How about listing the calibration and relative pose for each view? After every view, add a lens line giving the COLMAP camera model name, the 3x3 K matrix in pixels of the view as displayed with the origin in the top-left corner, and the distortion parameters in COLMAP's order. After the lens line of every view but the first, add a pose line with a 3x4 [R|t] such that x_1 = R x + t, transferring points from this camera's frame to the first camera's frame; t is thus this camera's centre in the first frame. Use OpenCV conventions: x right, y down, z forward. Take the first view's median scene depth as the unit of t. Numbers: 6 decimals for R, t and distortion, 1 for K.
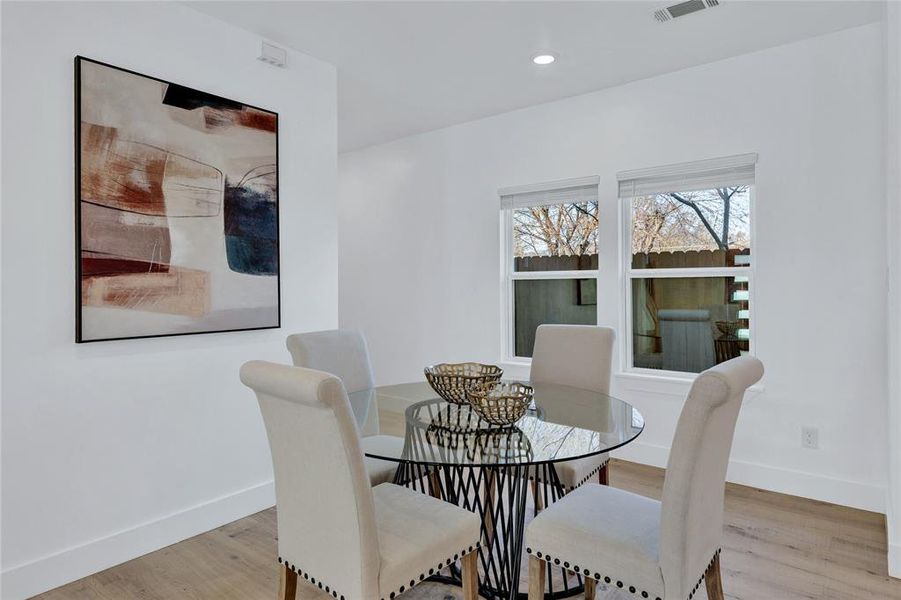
lens RADIAL K [[519.9, 0, 452.0], [0, 519.9, 284.0], [0, 0, 1]] dist [-0.000415, -0.000733]
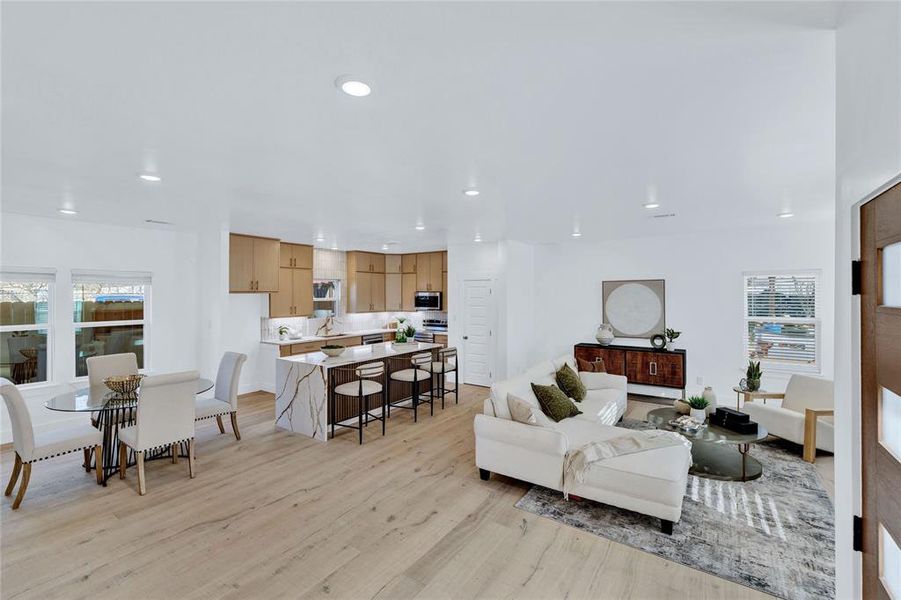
lens RADIAL K [[388.4, 0, 451.5], [0, 388.4, 296.0], [0, 0, 1]] dist [-0.001253, 0.000192]
pose [[-0.069247, 0.005477, 0.997584, -1.540211], [-0.000599, 0.999985, -0.005532, -0.159431], [-0.997599, -0.000980, -0.069243, -0.283804]]
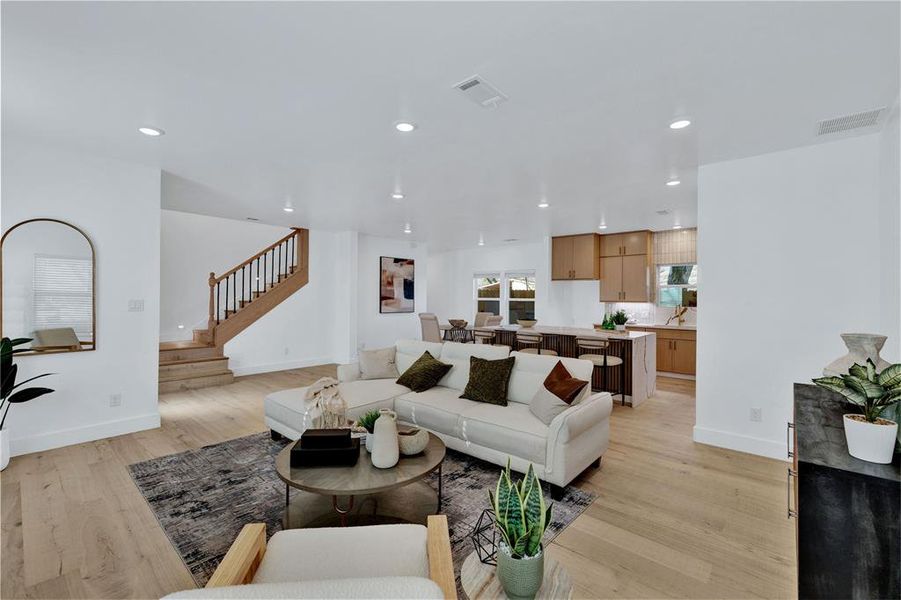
lens RADIAL K [[388.4, 0, 451.5], [0, 388.4, 296.0], [0, 0, 1]] dist [-0.001253, 0.000192]
pose [[0.998140, 0.014769, -0.059147, 0.163151], [-0.014747, 0.999891, 0.000817, -0.056897], [0.059153, 0.000057, 0.998249, -2.306466]]
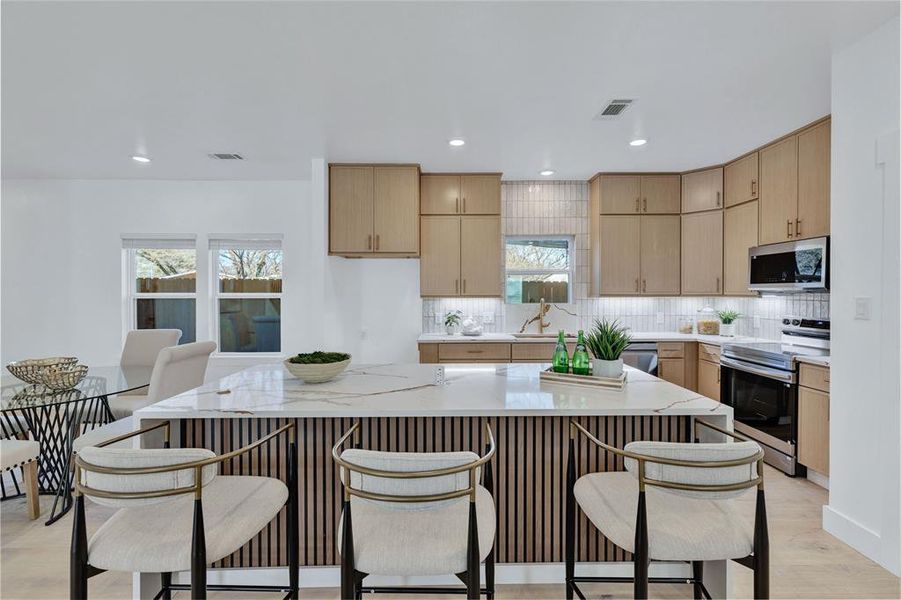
lens RADIAL K [[388.4, 0, 451.5], [0, 388.4, 296.0], [0, 0, 1]] dist [-0.001253, 0.000192]
pose [[0.781468, 0.002103, 0.623942, 0.217601], [-0.006506, 0.999967, 0.004778, -0.041440], [-0.623912, -0.007793, 0.781456, -0.601507]]
